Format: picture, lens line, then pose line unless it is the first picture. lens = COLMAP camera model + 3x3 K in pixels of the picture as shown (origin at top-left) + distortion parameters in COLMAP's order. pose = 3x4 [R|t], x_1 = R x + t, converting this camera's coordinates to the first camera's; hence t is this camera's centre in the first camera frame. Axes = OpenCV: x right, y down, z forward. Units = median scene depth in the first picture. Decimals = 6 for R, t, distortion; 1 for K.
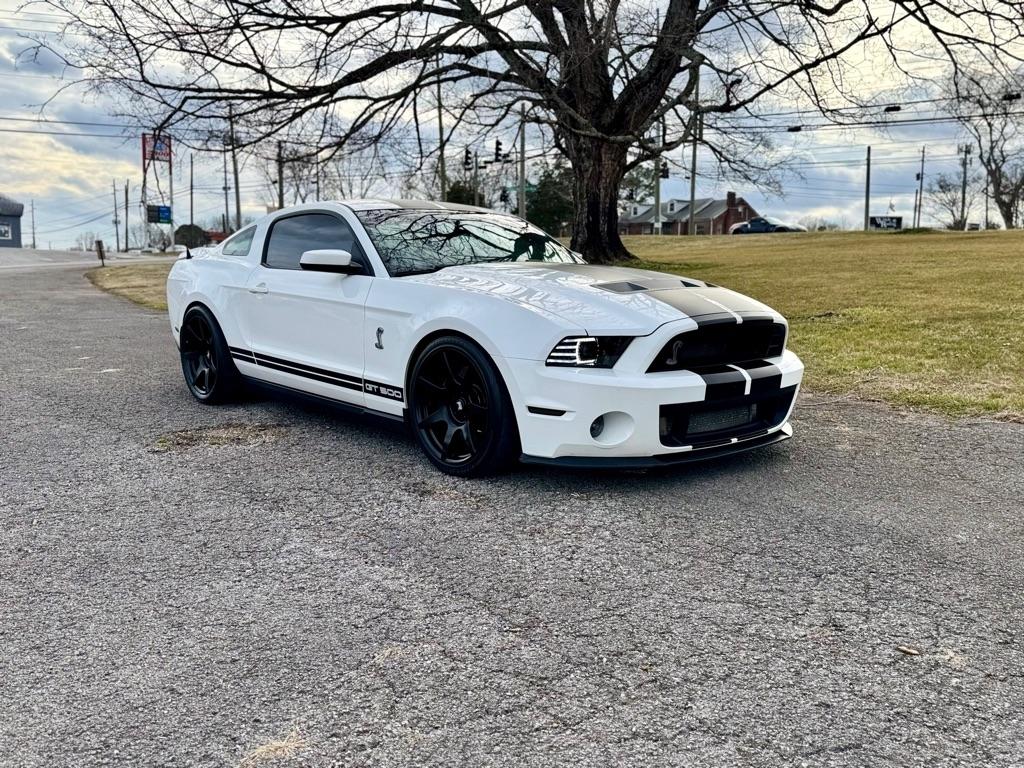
lens RADIAL K [[913.3, 0, 516.7], [0, 913.3, 384.3], [0, 0, 1]] dist [0.158428, -0.292629]
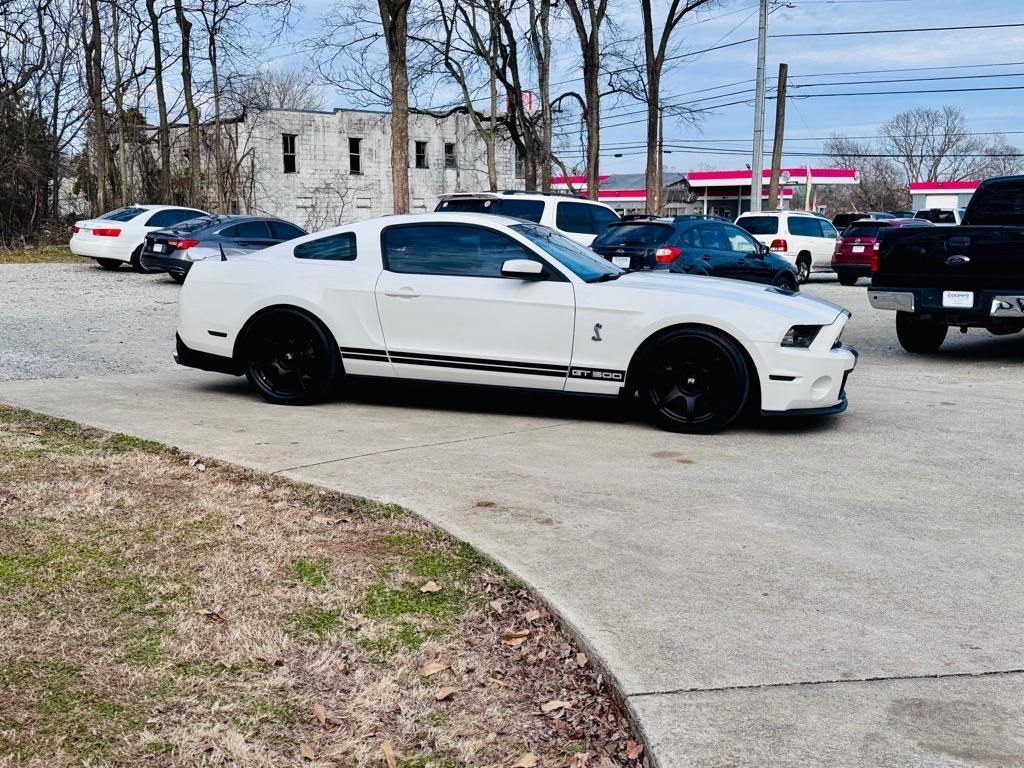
lens RADIAL K [[1135.6, 0, 512.0], [0, 1135.6, 384.0], [0, 0, 1]] dist [0.200457, -0.433034]
pose [[0.852710, -0.037245, 0.521055, -1.006704], [0.049149, 0.998751, -0.009042, 0.027164], [-0.520067, 0.033319, 0.853475, -0.249233]]
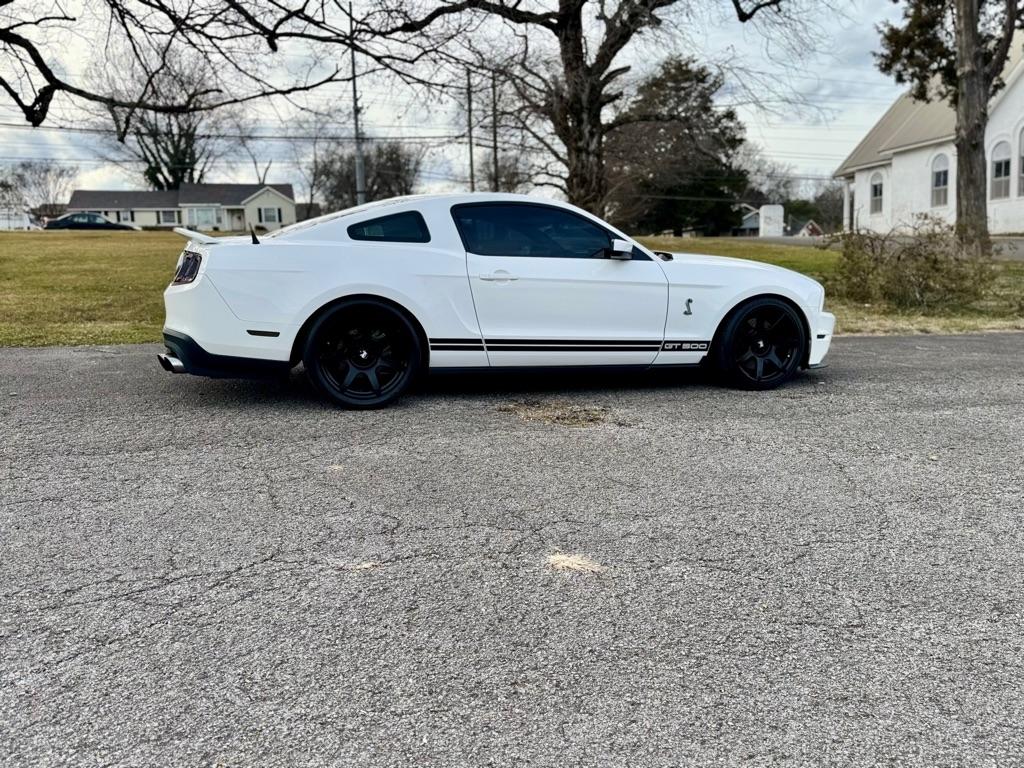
lens RADIAL K [[793.3, 0, 513.7], [0, 793.3, 388.5], [0, 0, 1]] dist [0.113398, -0.178627]
pose [[0.400891, -0.143465, 0.904823, -1.255750], [0.119279, 0.987429, 0.103715, -0.079533], [-0.908328, 0.066348, 0.412964, 0.719789]]
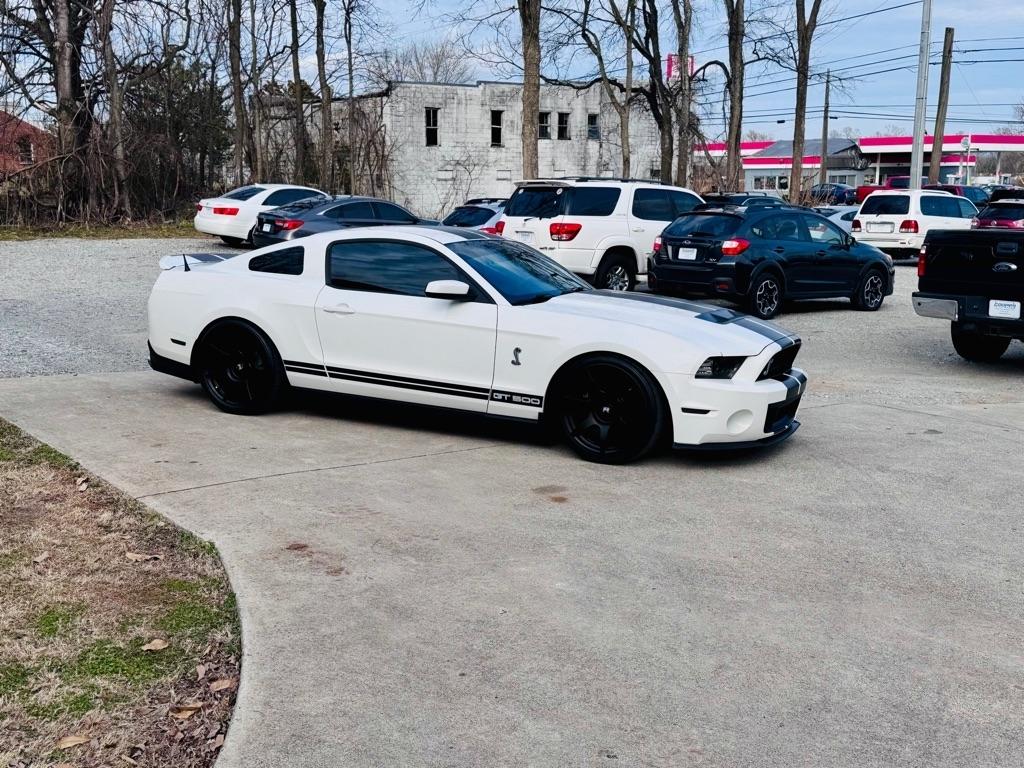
lens RADIAL K [[1135.6, 0, 512.0], [0, 1135.6, 384.0], [0, 0, 1]] dist [0.200457, -0.433034]
pose [[0.920447, -0.025001, 0.390066, -0.715891], [0.020506, 0.999667, 0.015684, -0.035297], [-0.390328, -0.006437, 0.920653, -0.388182]]
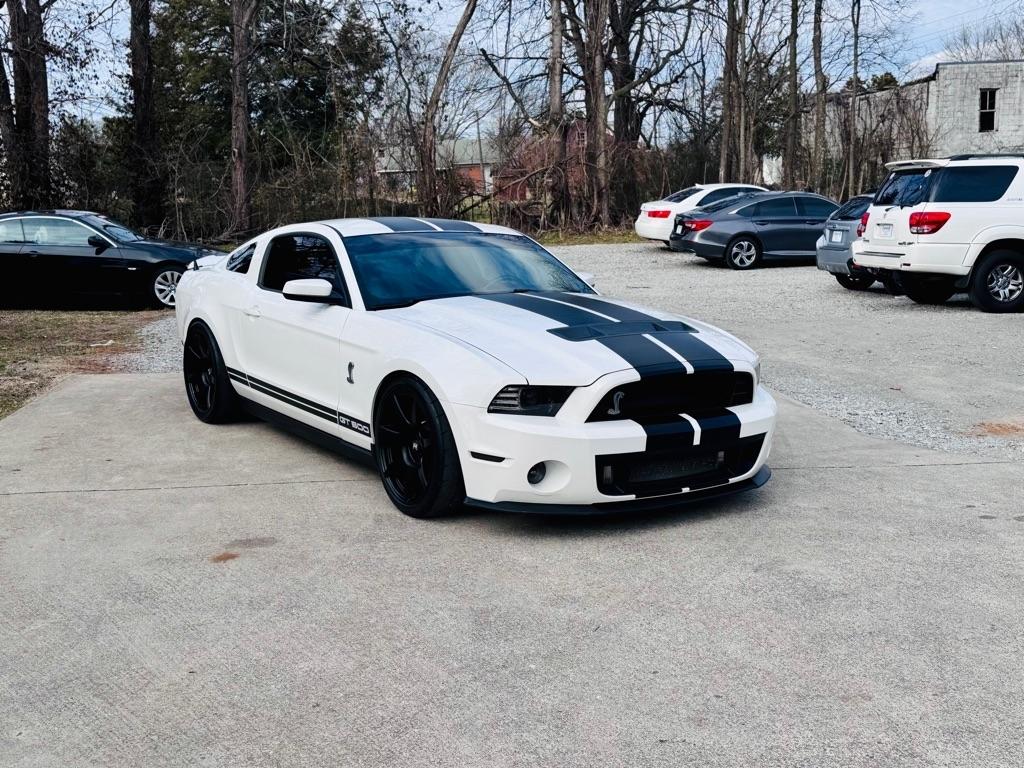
lens RADIAL K [[1135.6, 0, 512.0], [0, 1135.6, 384.0], [0, 0, 1]] dist [0.200457, -0.433034]
pose [[0.991971, 0.025995, -0.123768, 0.171678], [-0.024649, 0.999619, 0.012392, -0.054703], [0.124043, -0.009242, 0.992234, -0.207267]]
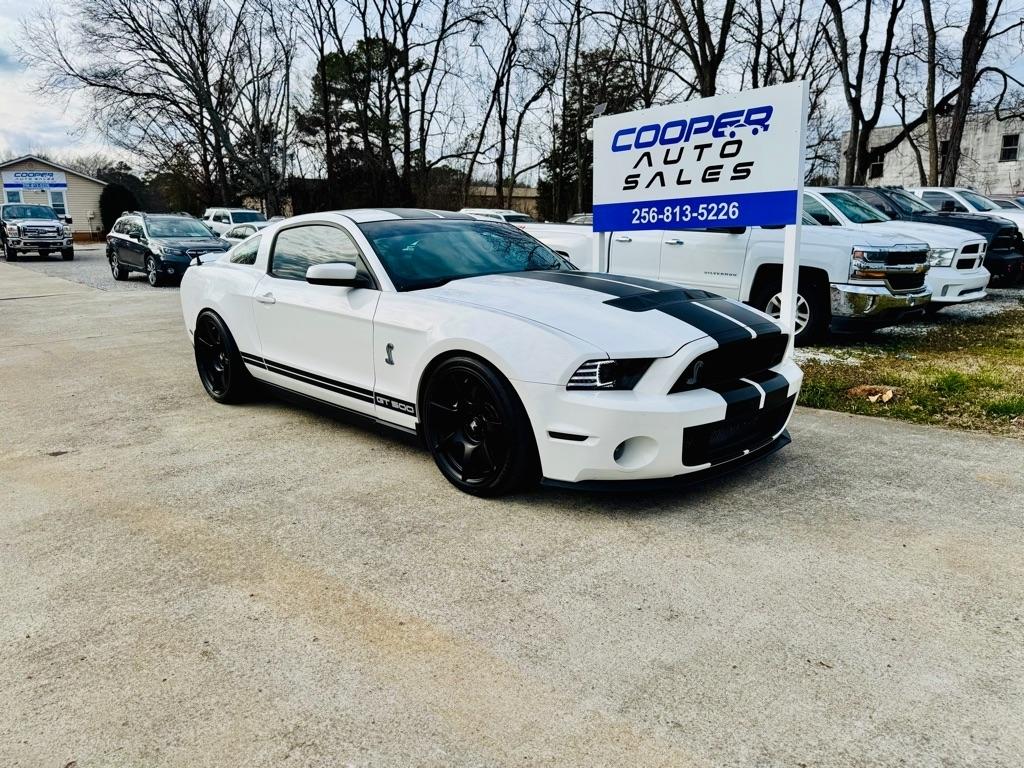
lens RADIAL K [[722.8, 0, 512.0], [0, 722.8, 384.0], [0, 0, 1]] dist [0.097709, -0.120302]
pose [[0.998577, -0.025488, 0.046833, -0.050116], [0.022467, 0.997700, 0.063948, -0.061831], [-0.048355, -0.062804, 0.996854, 0.183255]]
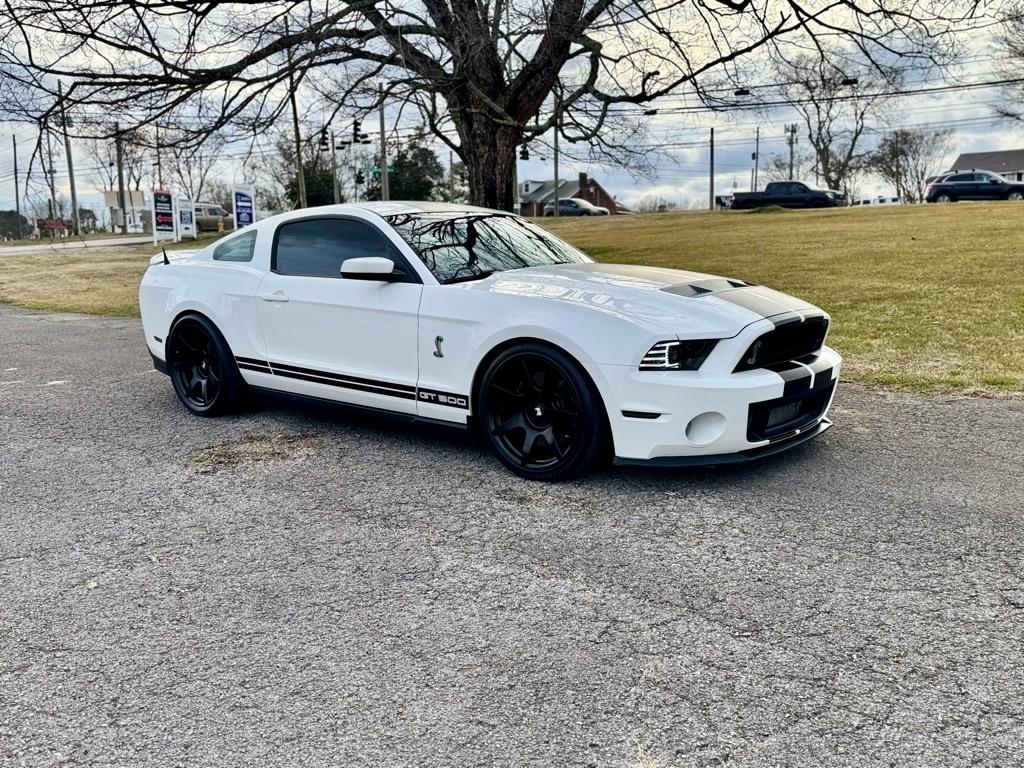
lens RADIAL K [[913.3, 0, 516.7], [0, 913.3, 384.3], [0, 0, 1]] dist [0.158428, -0.292629]
pose [[0.986718, -0.044537, 0.156216, -0.211934], [0.041256, 0.998856, 0.024187, -0.028284], [-0.157114, -0.017420, 0.987427, 0.000671]]
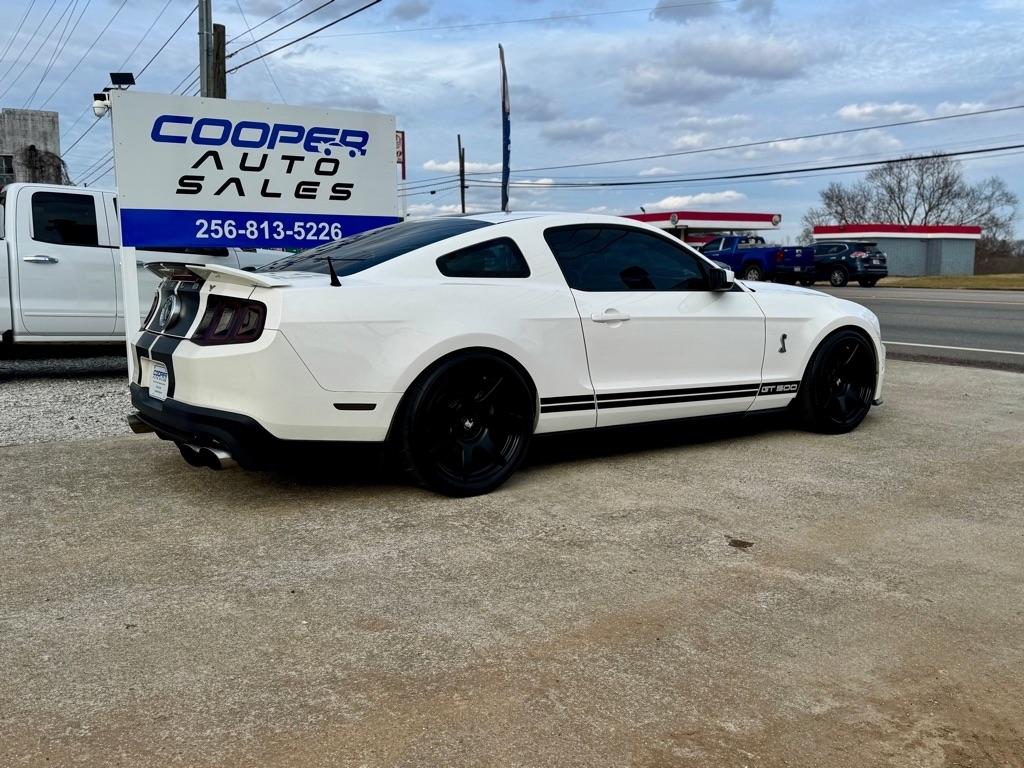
lens RADIAL K [[913.3, 0, 516.7], [0, 913.3, 384.3], [0, 0, 1]] dist [0.158428, -0.292629]
pose [[0.097543, -0.129804, 0.986730, -1.279571], [0.139736, 0.983423, 0.115555, -0.172805], [-0.985373, 0.126610, 0.114064, 1.144691]]
